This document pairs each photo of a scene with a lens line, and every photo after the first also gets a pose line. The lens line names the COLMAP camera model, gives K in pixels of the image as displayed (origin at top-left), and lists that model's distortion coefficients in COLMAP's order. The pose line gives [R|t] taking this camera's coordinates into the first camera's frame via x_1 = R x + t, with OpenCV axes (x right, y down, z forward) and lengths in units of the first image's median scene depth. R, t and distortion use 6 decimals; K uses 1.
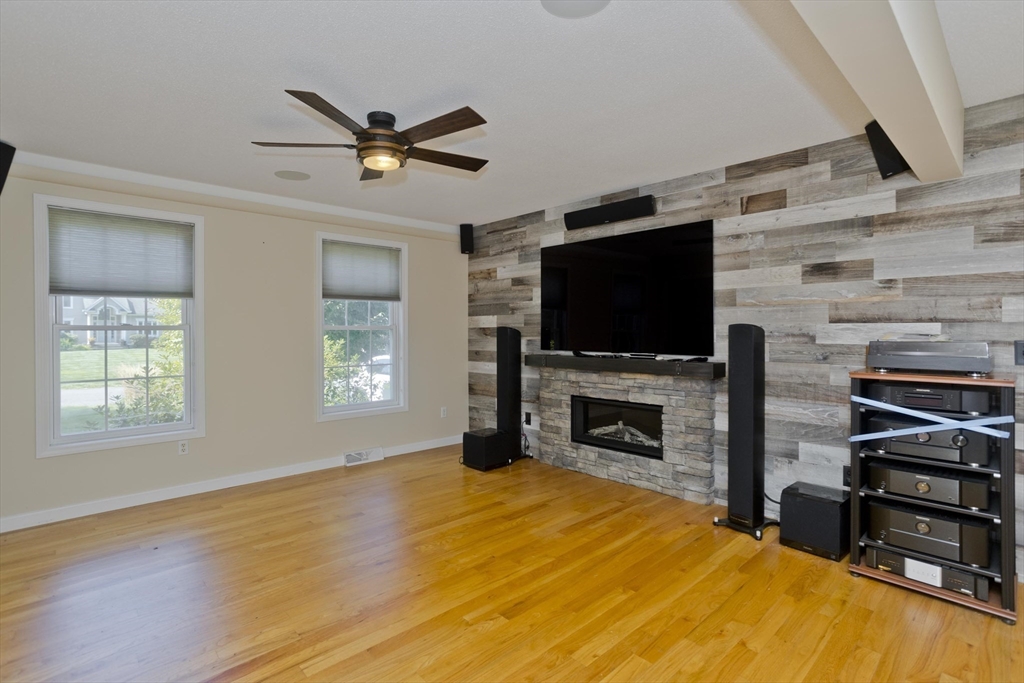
lens RADIAL K [[491.6, 0, 512.6], [0, 491.6, 332.4], [0, 0, 1]] dist [-0.025065, 0.008063]
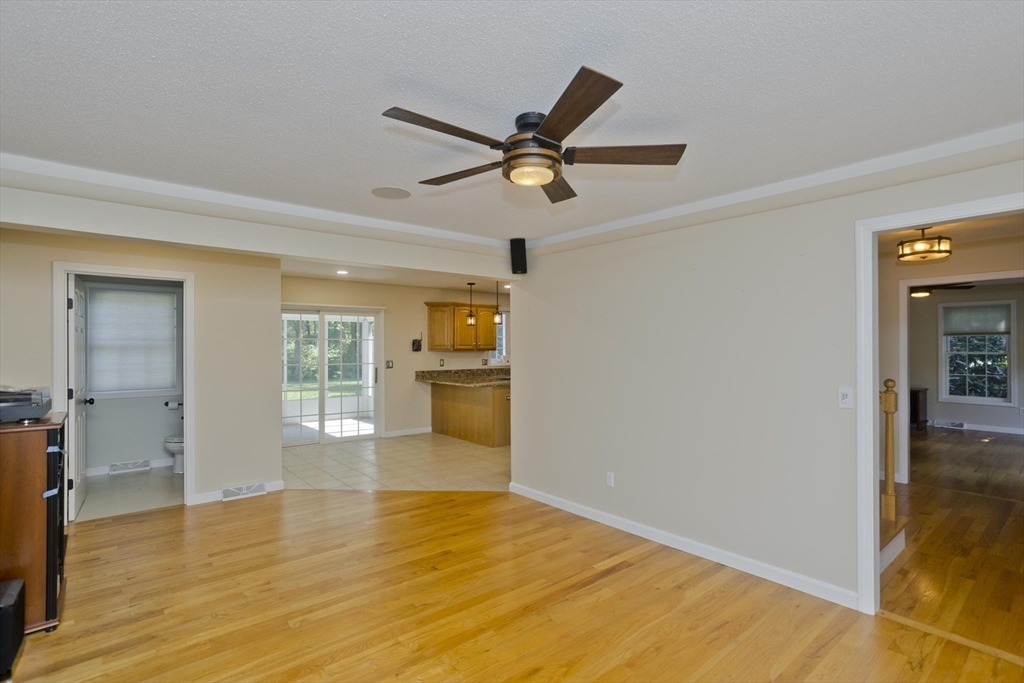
lens RADIAL K [[506.6, 0, 511.1], [0, 506.6, 339.7], [0, 0, 1]] dist [-0.038661, 0.021208]
pose [[-0.998194, 0.003984, 0.059947, -0.203683], [0.003382, 0.999943, -0.010128, -0.054318], [-0.059984, -0.009907, -0.998150, 1.409943]]
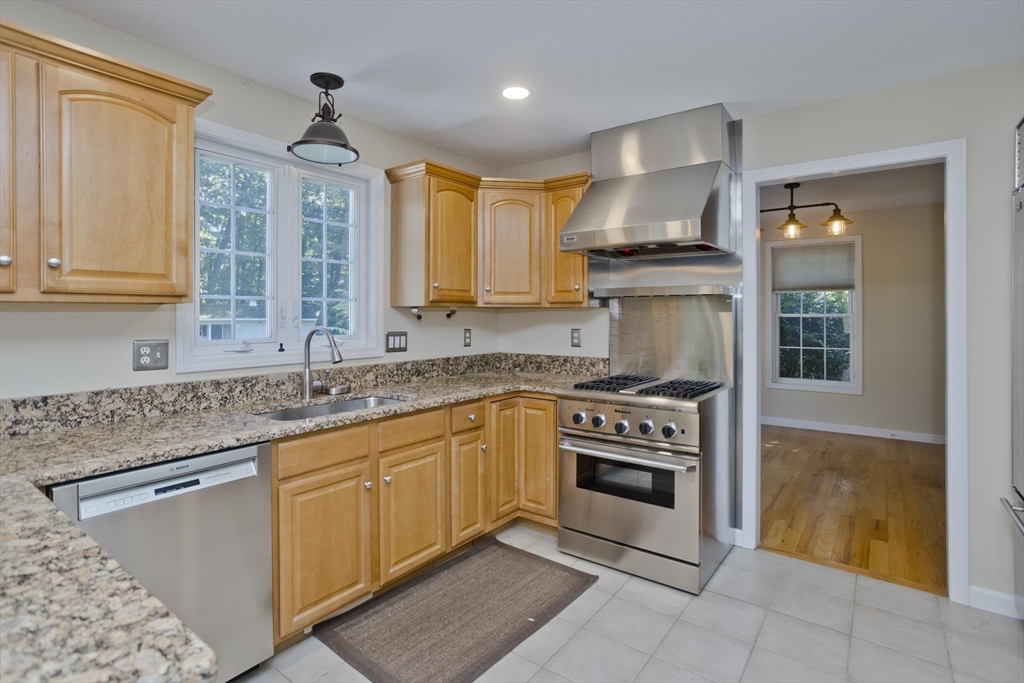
lens RADIAL K [[506.6, 0, 508.4], [0, 506.6, 315.2], [0, 0, 1]] dist [-0.038661, 0.021208]
pose [[-0.985449, 0.005273, -0.169891, -0.219236], [0.004616, 0.999980, 0.004259, -0.013419], [0.169910, 0.003413, -0.985454, -0.563437]]
